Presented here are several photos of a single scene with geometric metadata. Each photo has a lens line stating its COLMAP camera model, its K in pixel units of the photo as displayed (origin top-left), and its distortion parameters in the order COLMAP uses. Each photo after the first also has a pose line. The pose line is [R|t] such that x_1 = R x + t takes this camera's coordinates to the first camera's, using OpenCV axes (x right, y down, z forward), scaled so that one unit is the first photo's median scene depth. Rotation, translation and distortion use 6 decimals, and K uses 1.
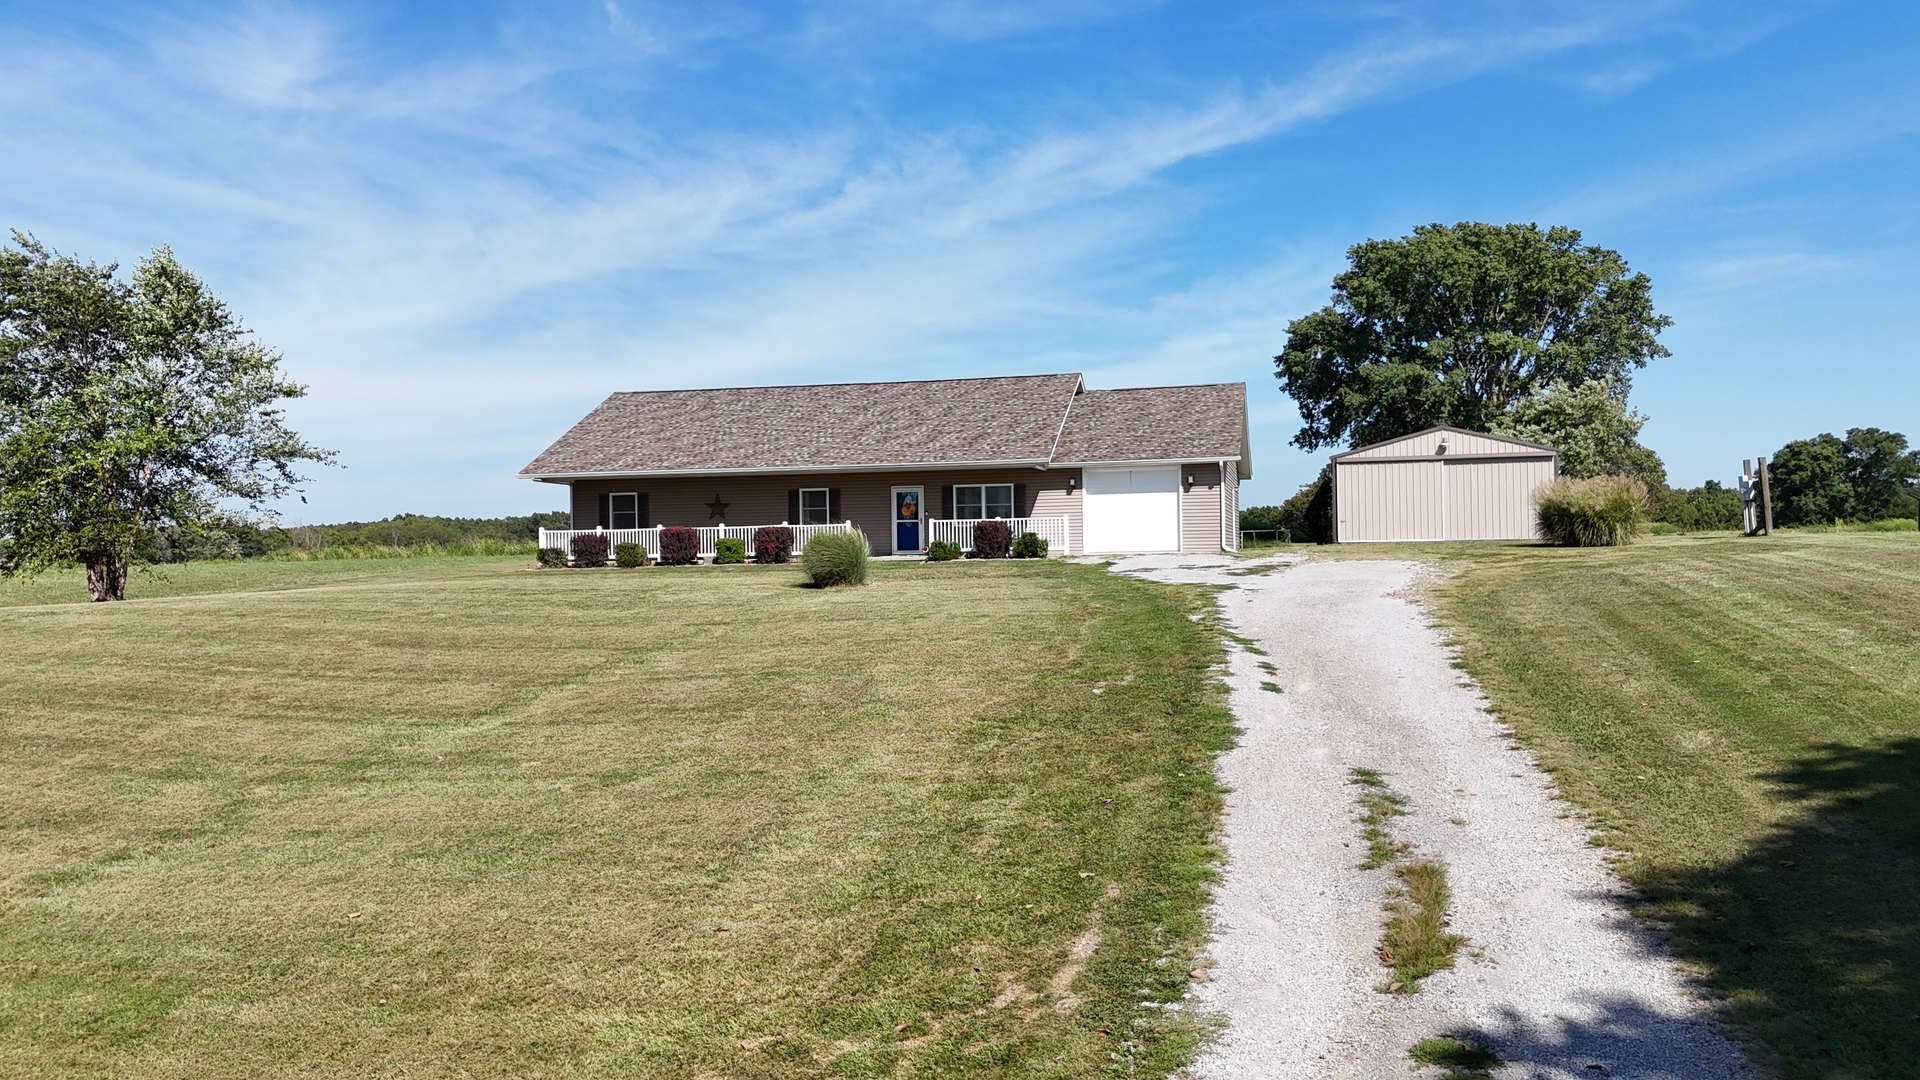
lens RADIAL K [[1421.9, 0, 951.1], [0, 1421.9, 512.3], [0, 0, 1]] dist [0.072237, -0.069050]
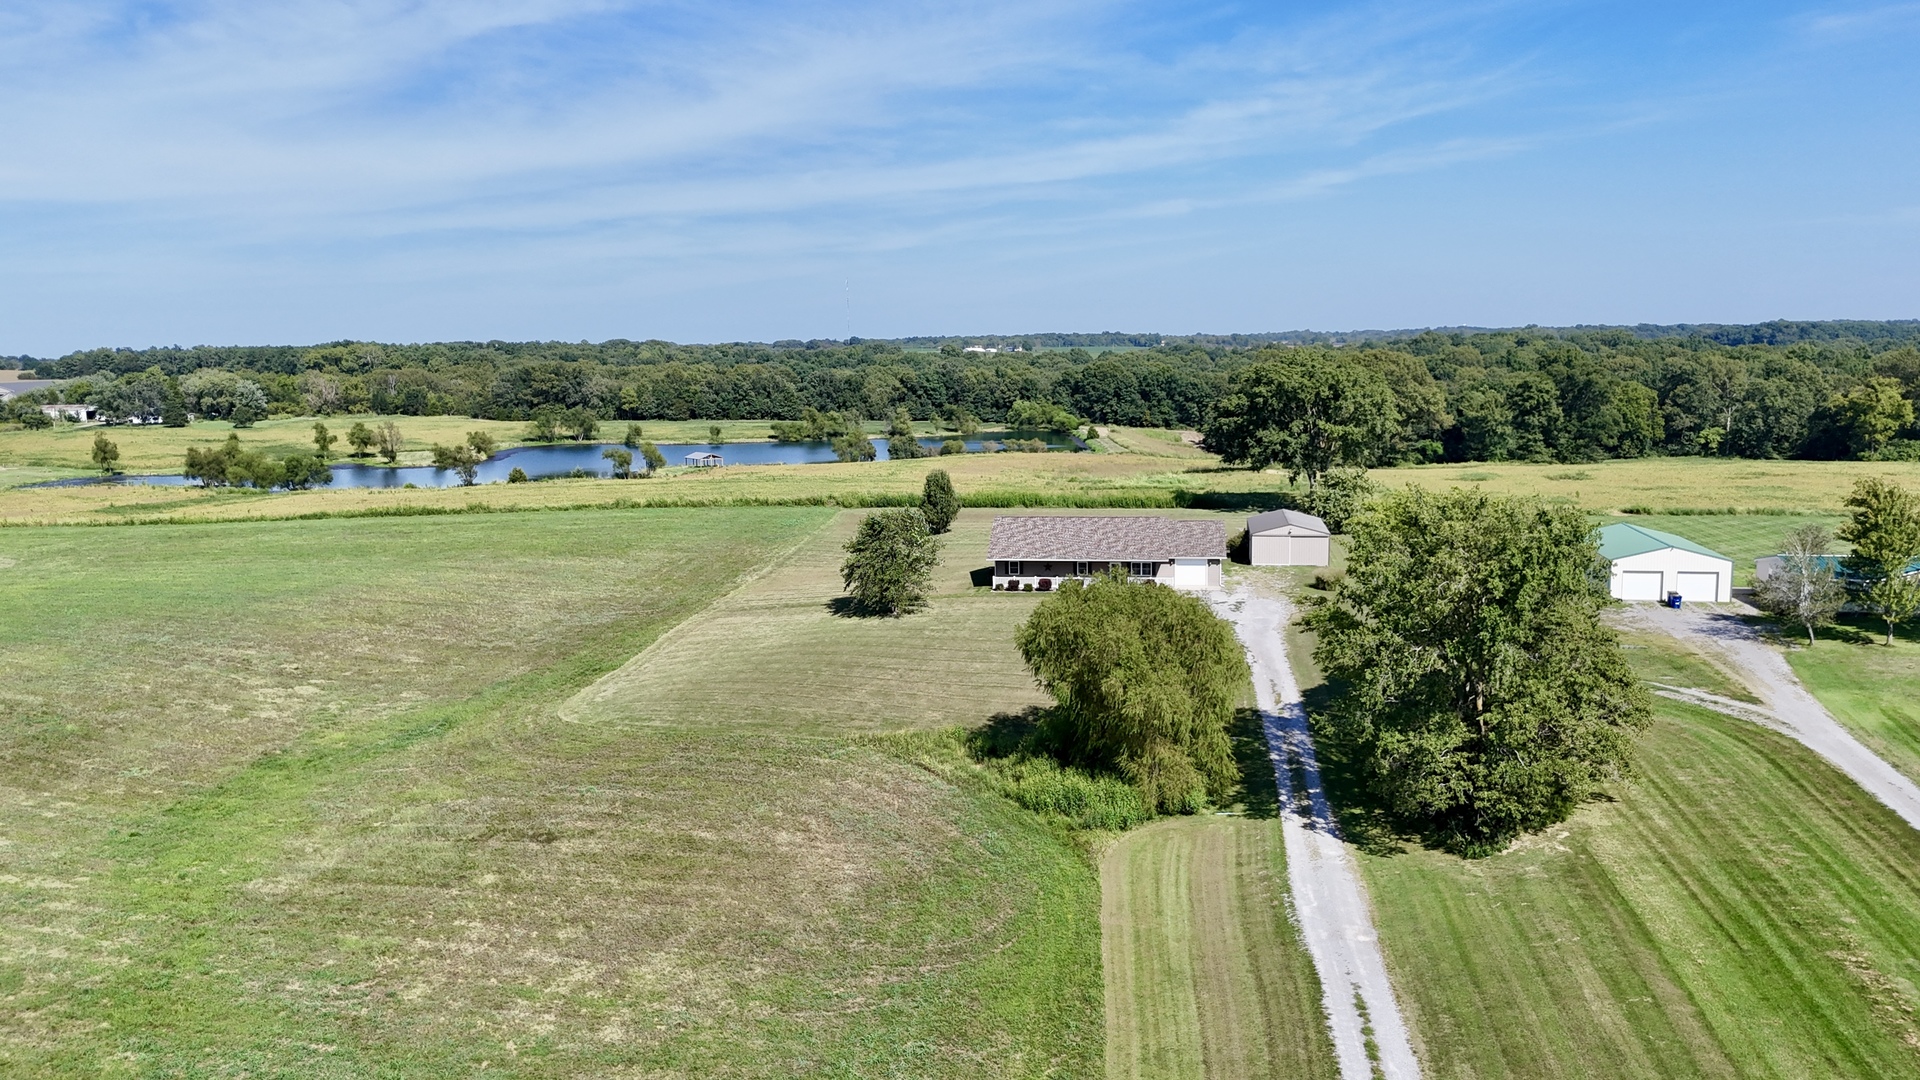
lens RADIAL K [[1434.2, 0, 969.0], [0, 1434.2, 561.8], [0, 0, 1]] dist [0.077274, -0.061670]
pose [[0.994798, -0.014281, 0.100860, -0.568936], [-0.004095, 0.983716, 0.179682, -0.495884], [-0.101783, -0.179160, 0.978541, -1.706476]]
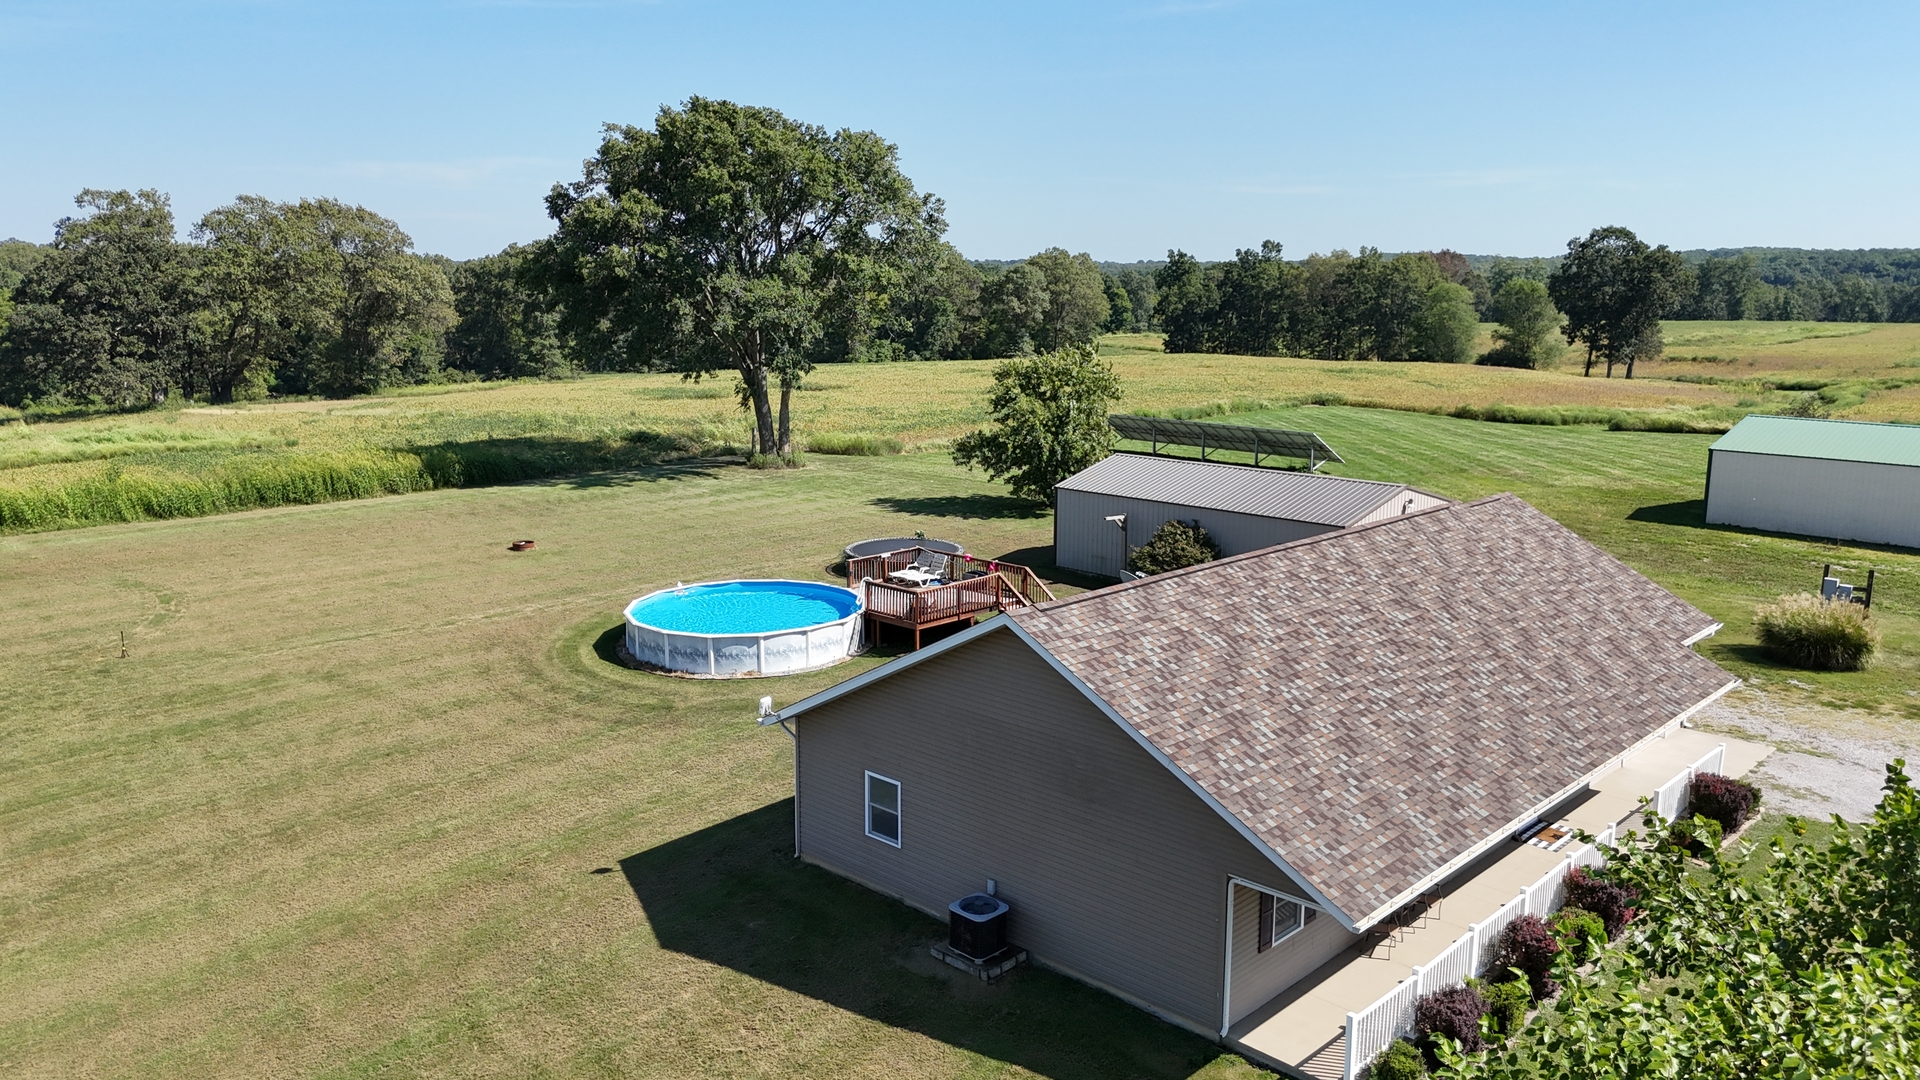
lens RADIAL K [[1421.9, 0, 963.2], [0, 1421.9, 543.9], [0, 0, 1]] dist [0.072237, -0.069050]
pose [[0.496638, -0.145189, 0.855728, -0.640685], [-0.036256, 0.981579, 0.187584, -0.194490], [-0.867200, -0.124186, 0.482226, 0.808721]]
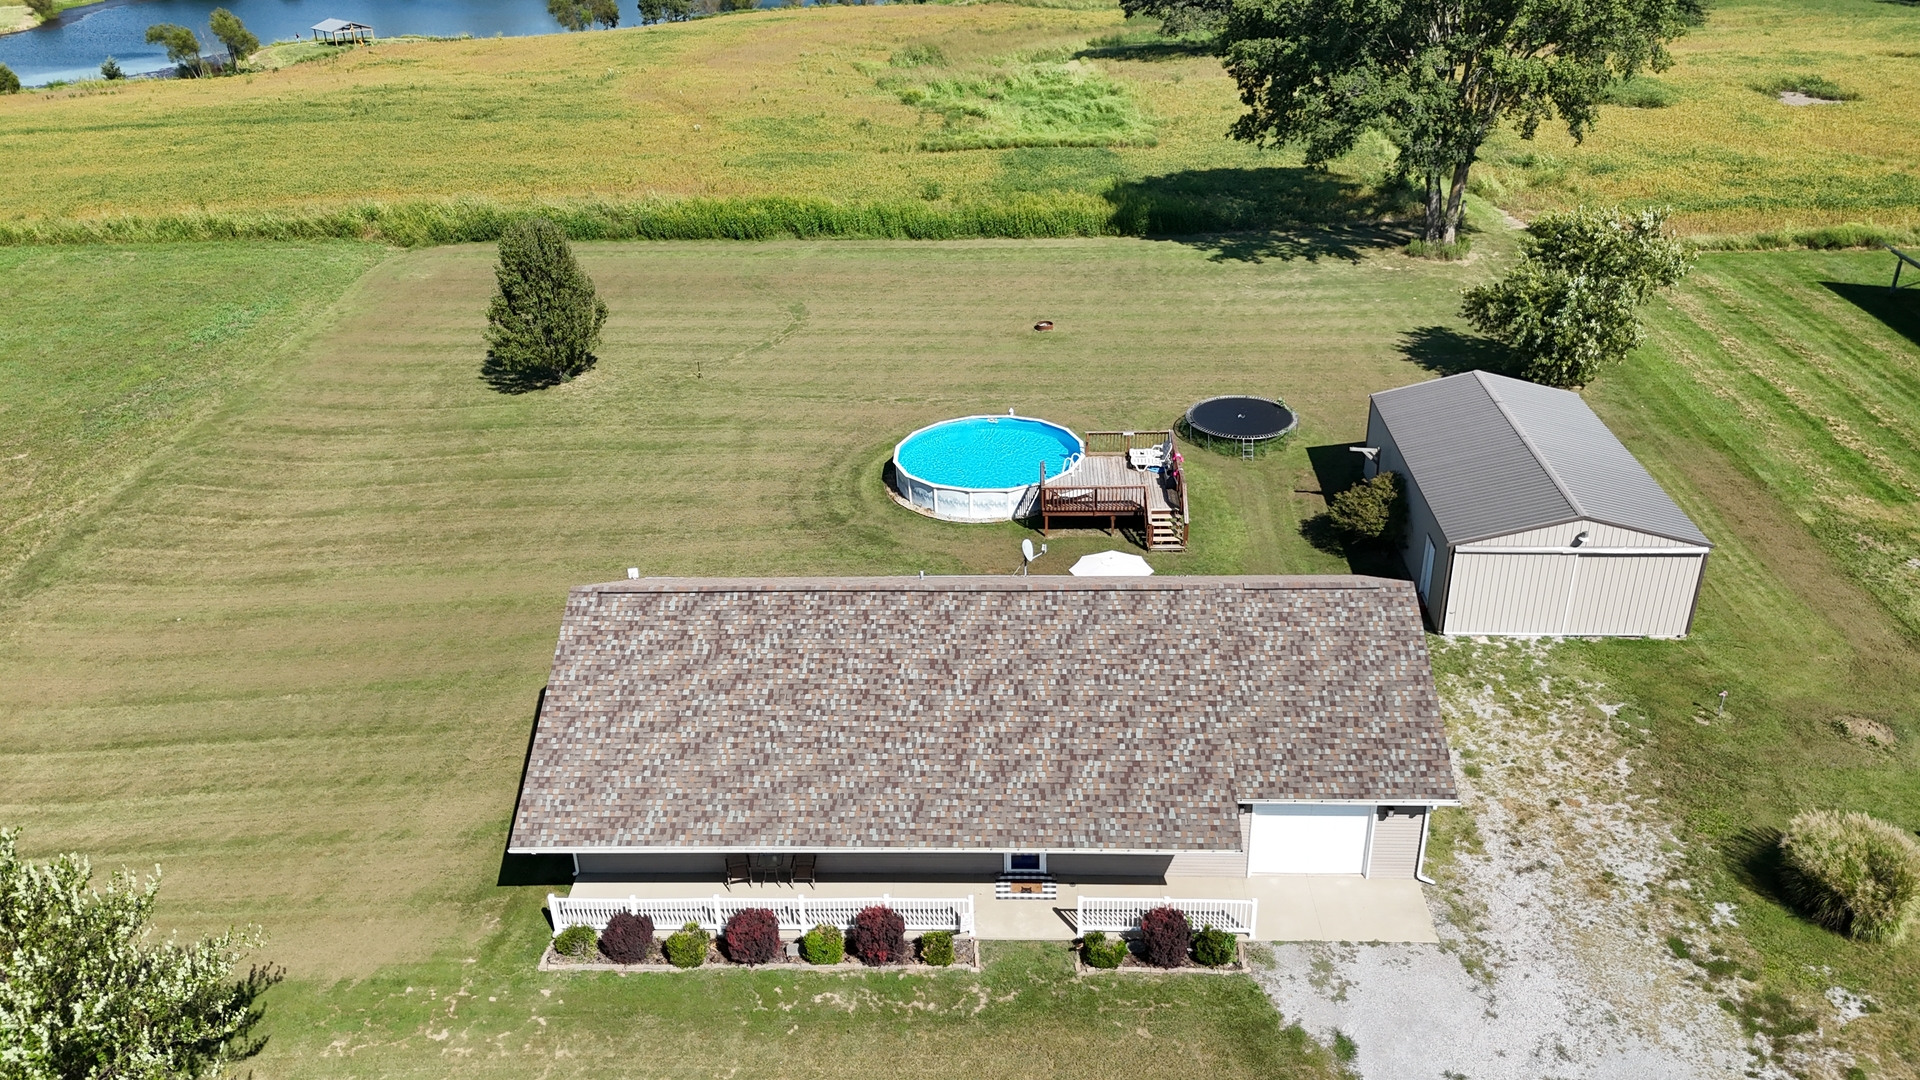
lens RADIAL K [[1421.9, 0, 961.1], [0, 1421.9, 538.1], [0, 0, 1]] dist [0.072237, -0.069050]
pose [[0.980565, -0.097850, 0.170050, -0.163516], [0.005580, 0.880309, 0.474369, -0.460443], [-0.196113, -0.464201, 0.863746, 0.346937]]
